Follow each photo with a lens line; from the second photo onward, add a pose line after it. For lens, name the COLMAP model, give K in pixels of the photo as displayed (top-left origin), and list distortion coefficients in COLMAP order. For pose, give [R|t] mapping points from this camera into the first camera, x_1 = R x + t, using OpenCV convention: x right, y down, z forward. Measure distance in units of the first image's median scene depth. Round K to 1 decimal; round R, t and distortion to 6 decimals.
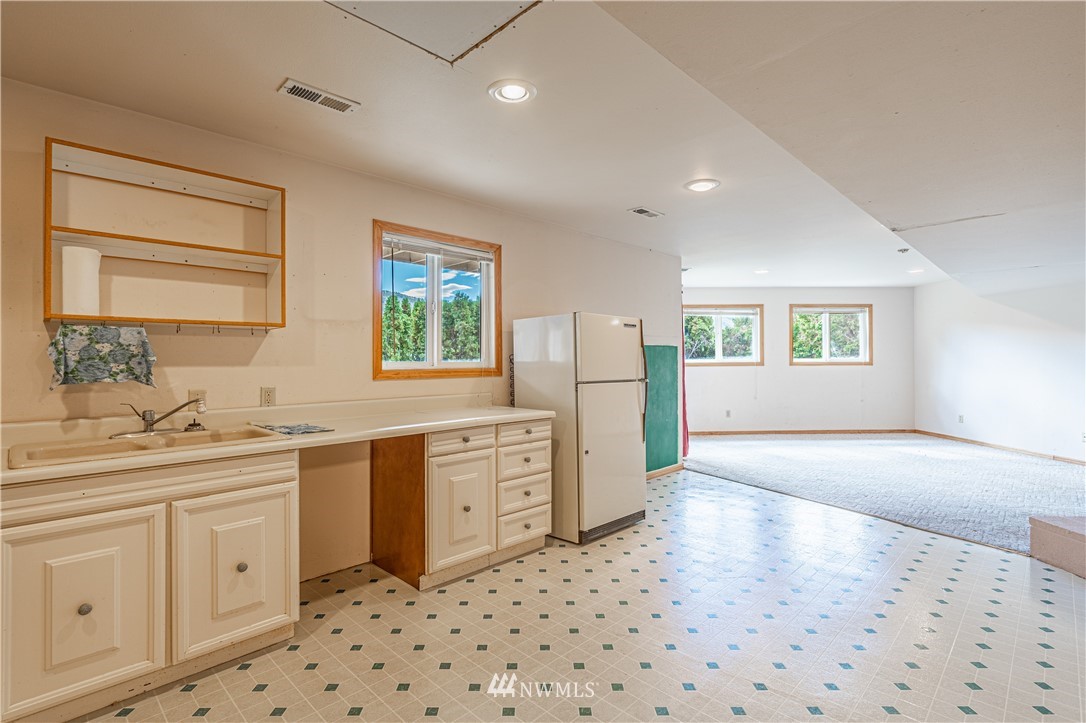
lens RADIAL K [[525.9, 0, 535.4], [0, 525.9, 349.6], [0, 0, 1]] dist [-0.005860, 0.003841]
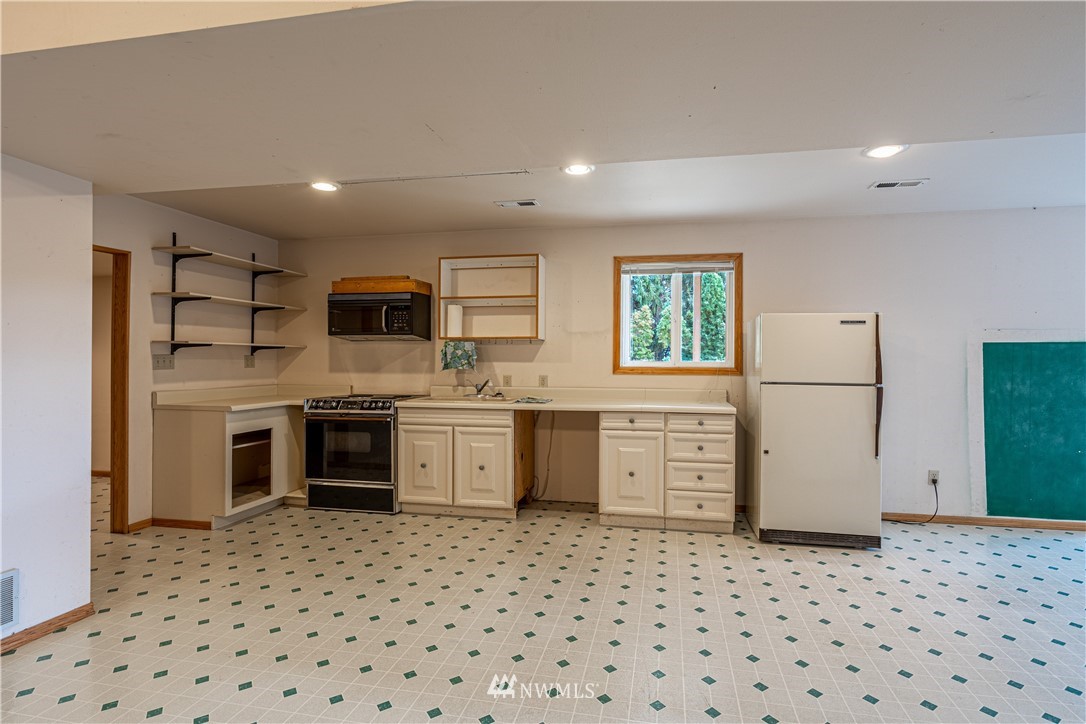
lens RADIAL K [[525.9, 0, 569.7], [0, 525.9, 356.4], [0, 0, 1]] dist [-0.005860, 0.003841]
pose [[0.560551, 0.000689, -0.828120, 0.855527], [0.007921, 0.999949, 0.006193, 0.002998], [0.828082, -0.010031, 0.560517, 0.146829]]
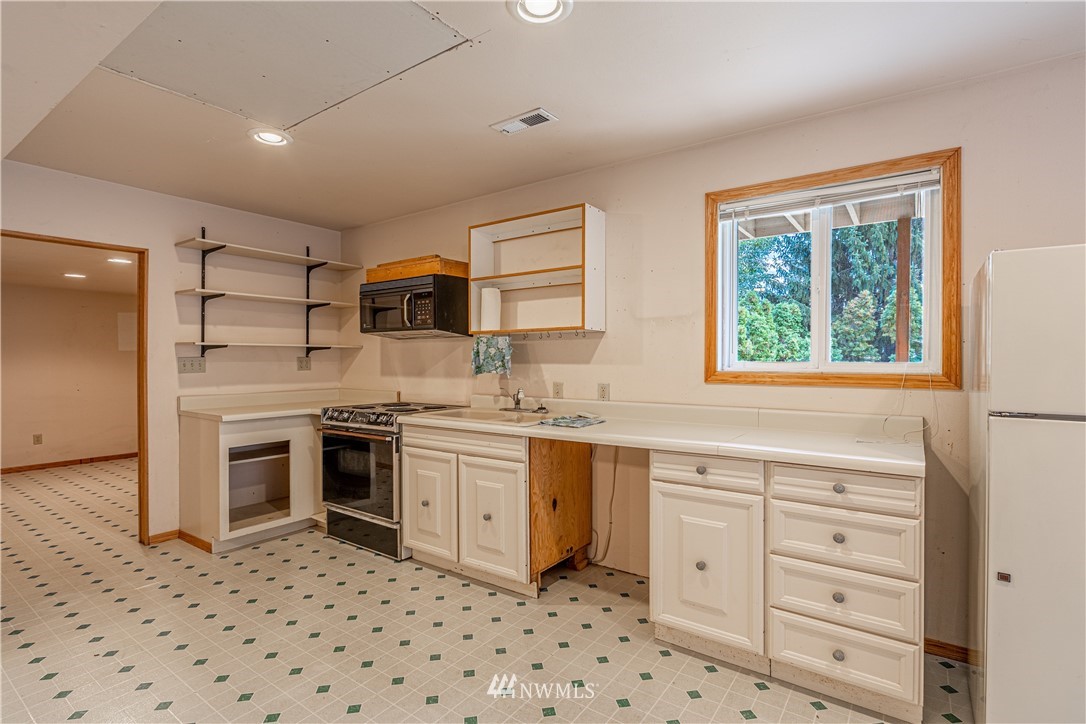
lens RADIAL K [[525.9, 0, 540.0], [0, 525.9, 358.8], [0, 0, 1]] dist [-0.005860, 0.003841]
pose [[0.159998, 0.003513, -0.987111, 0.544183], [0.017659, 0.999823, 0.006421, 0.009324], [0.986959, -0.018458, 0.159908, 0.666478]]
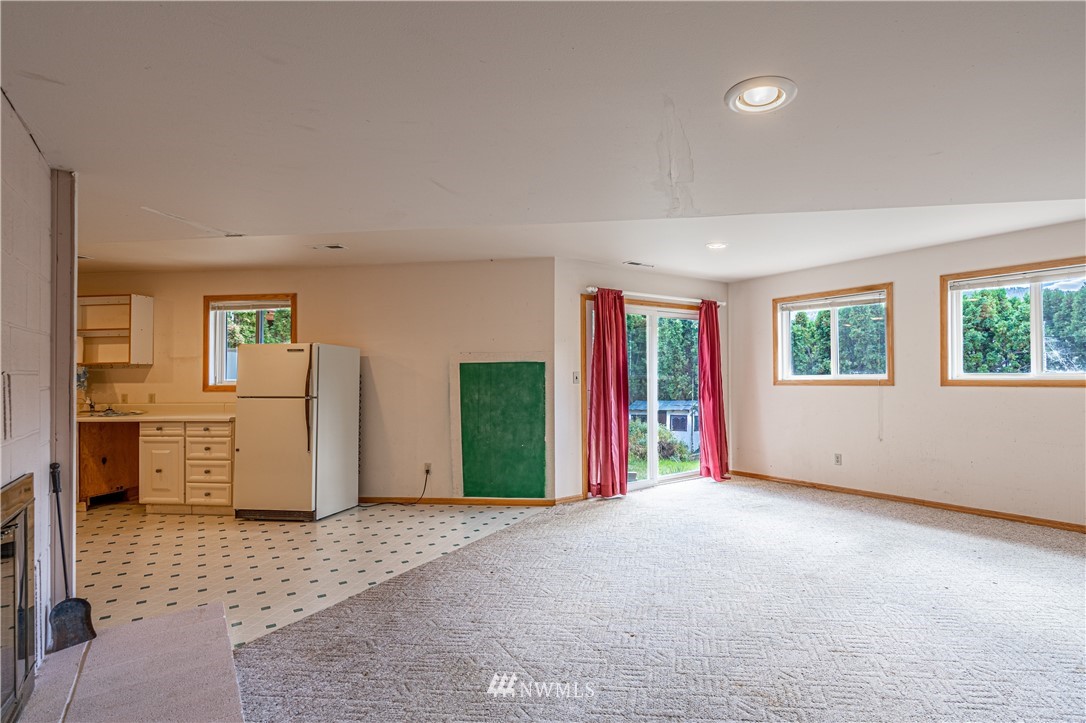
lens RADIAL K [[525.9, 0, 598.7], [0, 525.9, 366.7], [0, 0, 1]] dist [-0.005860, 0.003841]
pose [[0.615064, -0.015325, -0.788328, 2.003295], [0.021135, 0.999772, -0.002945, 0.011365], [0.788194, -0.014850, 0.615248, 1.074259]]
